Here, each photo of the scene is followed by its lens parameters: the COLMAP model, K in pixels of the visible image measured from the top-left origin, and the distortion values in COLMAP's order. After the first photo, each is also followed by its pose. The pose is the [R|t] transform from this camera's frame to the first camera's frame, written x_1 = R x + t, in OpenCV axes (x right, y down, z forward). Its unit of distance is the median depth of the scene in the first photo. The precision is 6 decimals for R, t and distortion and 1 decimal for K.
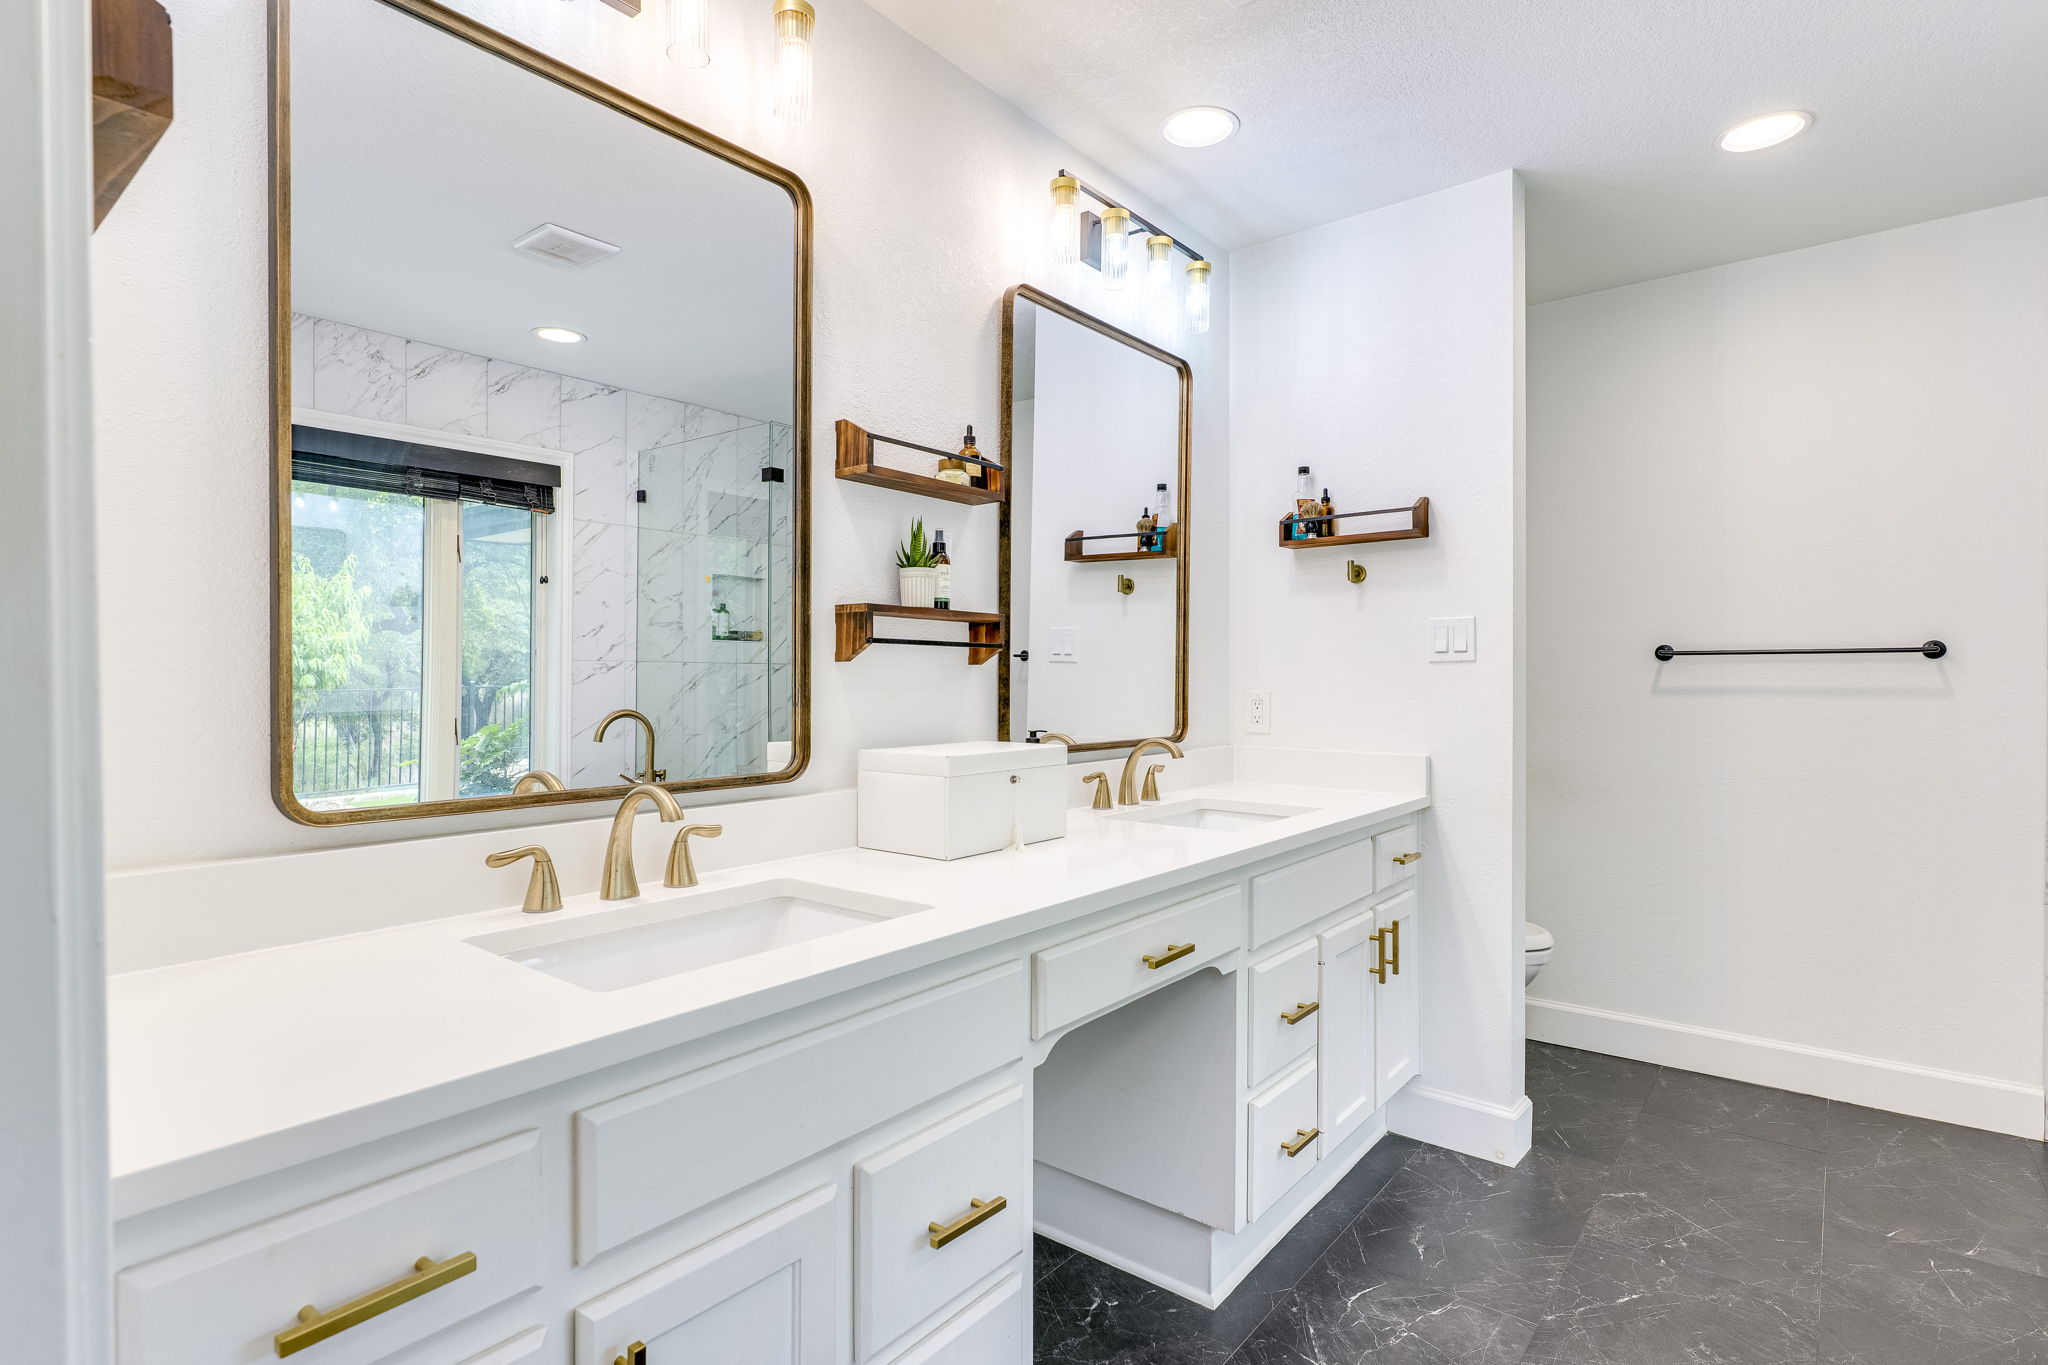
lens RADIAL K [[1033.5, 0, 1024.0], [0, 1033.5, 682.5], [0, 0, 1]] dist [-0.002705, 0.000608]
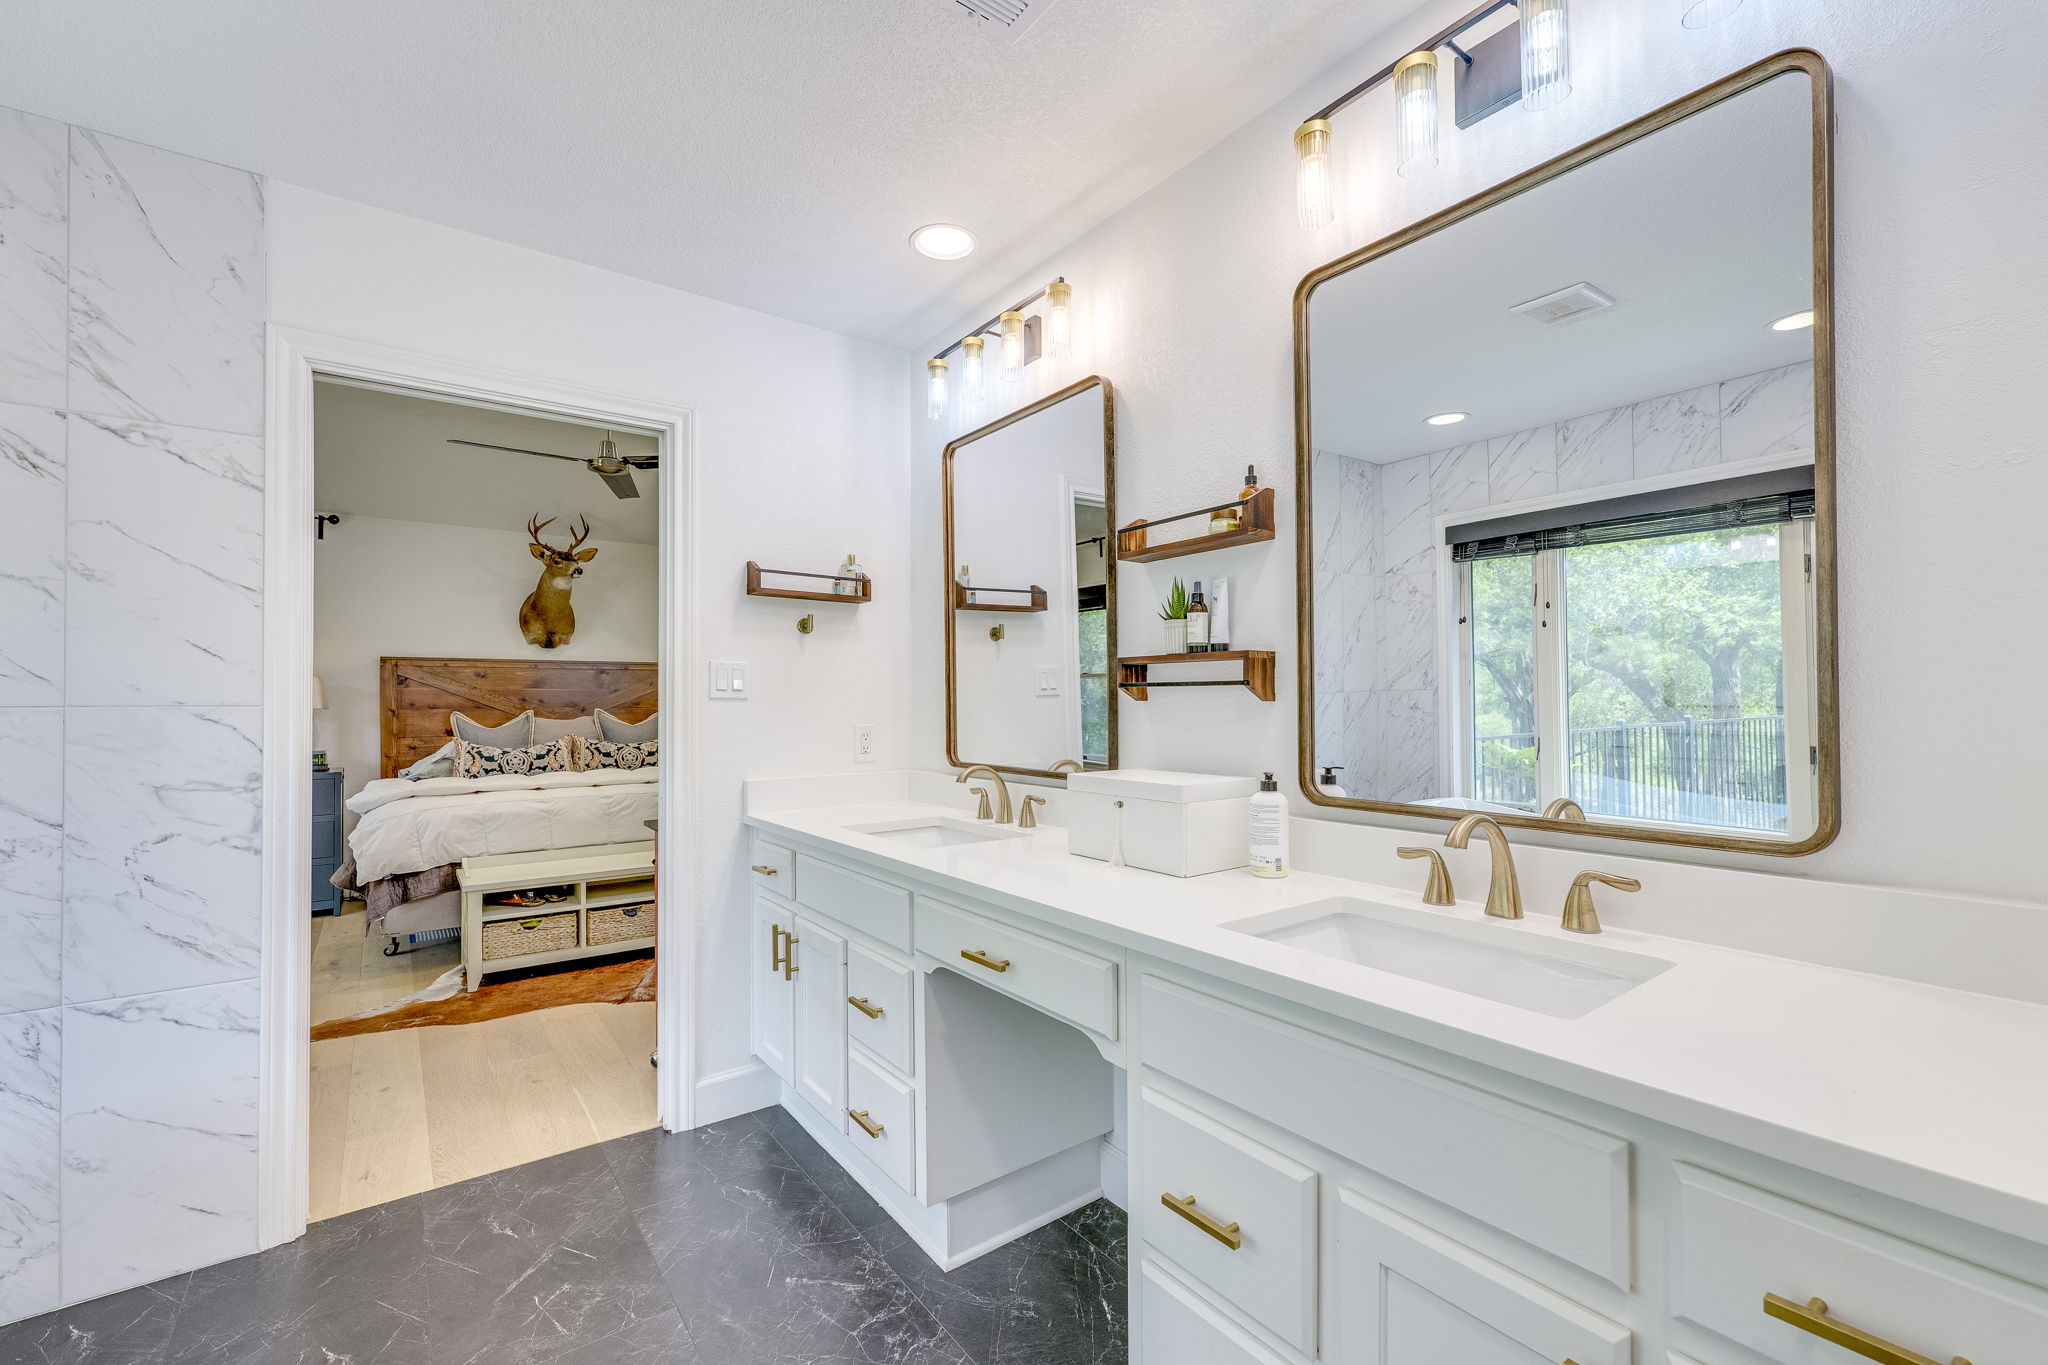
lens RADIAL K [[860.7, 0, 1022.6], [0, 860.7, 698.3], [0, 0, 1]] dist [0.083319, -0.000039]
pose [[-0.240309, -0.004674, -0.970685, 1.089518], [-0.004510, 0.999983, -0.003699, -0.021692], [0.970686, 0.003489, -0.240326, 1.301725]]
